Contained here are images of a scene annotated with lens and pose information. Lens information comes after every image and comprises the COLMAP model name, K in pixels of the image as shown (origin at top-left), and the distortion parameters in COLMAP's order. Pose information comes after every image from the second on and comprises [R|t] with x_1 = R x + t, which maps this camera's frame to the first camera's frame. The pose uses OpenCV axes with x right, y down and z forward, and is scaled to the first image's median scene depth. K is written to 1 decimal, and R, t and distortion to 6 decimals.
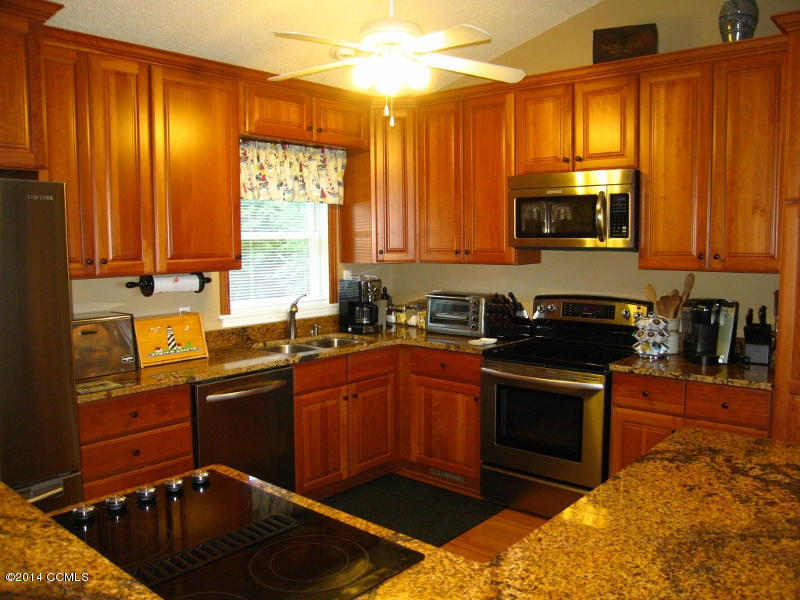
lens RADIAL K [[662.6, 0, 411.8], [0, 662.6, 301.3], [0, 0, 1]] dist [-0.149754, 0.120679]
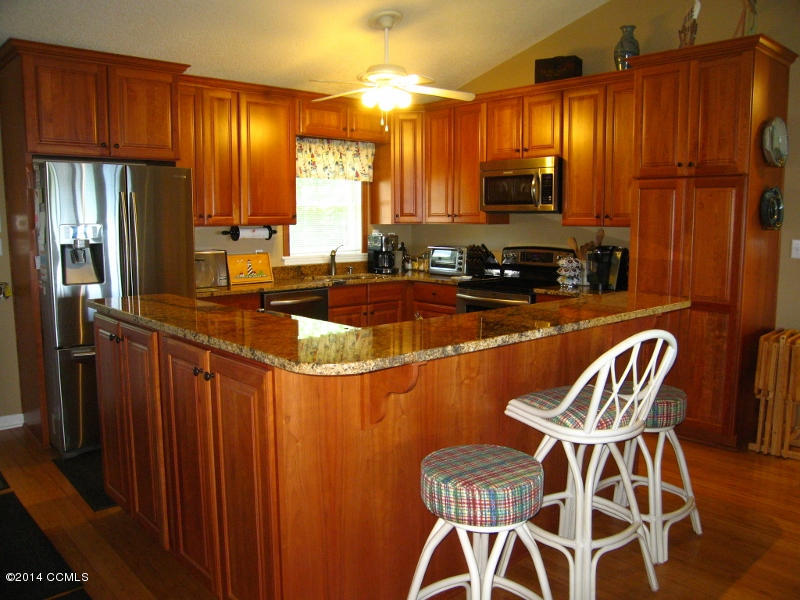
lens RADIAL K [[662.6, 0, 411.8], [0, 662.6, 301.3], [0, 0, 1]] dist [-0.149754, 0.120679]
pose [[0.992789, 0.021570, -0.117922, 0.175649], [-0.018190, 0.999394, 0.029664, 0.073881], [0.118490, -0.027305, 0.992580, -0.448978]]
